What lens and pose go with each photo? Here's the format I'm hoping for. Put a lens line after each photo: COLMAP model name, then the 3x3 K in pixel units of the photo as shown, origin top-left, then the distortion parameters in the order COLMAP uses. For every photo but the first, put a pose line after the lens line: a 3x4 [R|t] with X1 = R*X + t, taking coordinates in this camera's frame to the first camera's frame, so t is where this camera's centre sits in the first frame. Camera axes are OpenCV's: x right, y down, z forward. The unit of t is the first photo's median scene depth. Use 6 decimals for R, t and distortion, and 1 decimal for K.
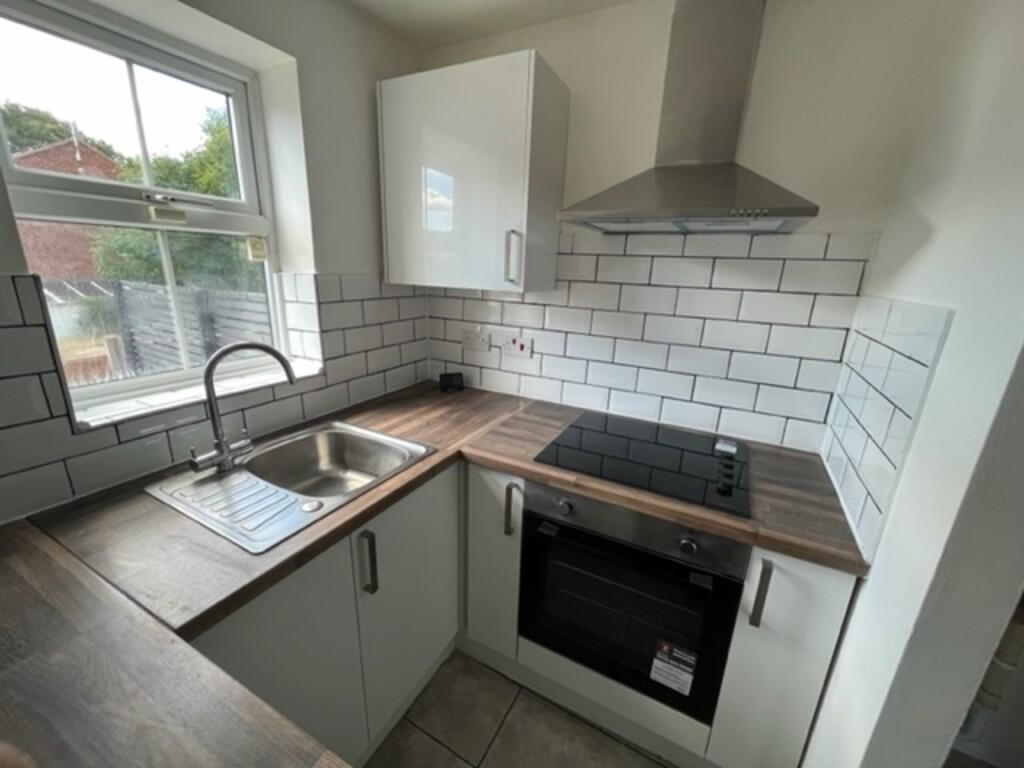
lens RADIAL K [[416.0, 0, 512.0], [0, 416.0, 384.0], [0, 0, 1]] dist [-0.002397, -0.000225]
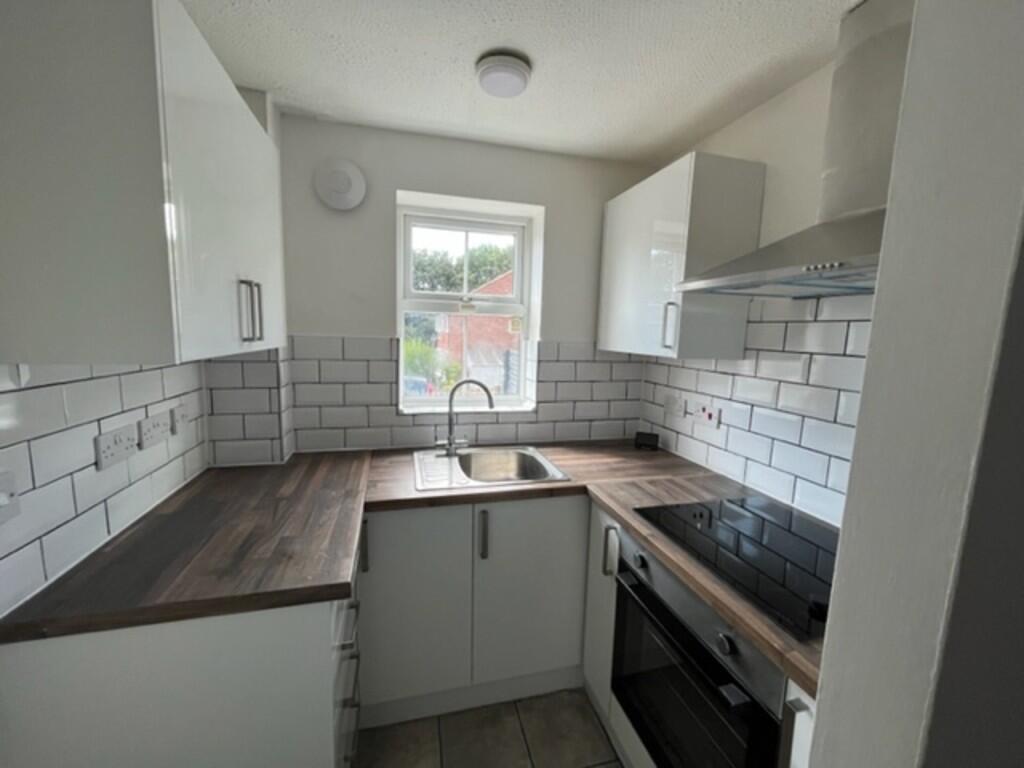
lens RADIAL K [[416.0, 0, 512.0], [0, 416.0, 384.0], [0, 0, 1]] dist [-0.002397, -0.000225]
pose [[0.676049, 0.075967, -0.732930, 0.473813], [-0.206920, 0.974220, -0.089886, 0.024324], [0.707207, 0.212425, 0.674340, 0.002533]]
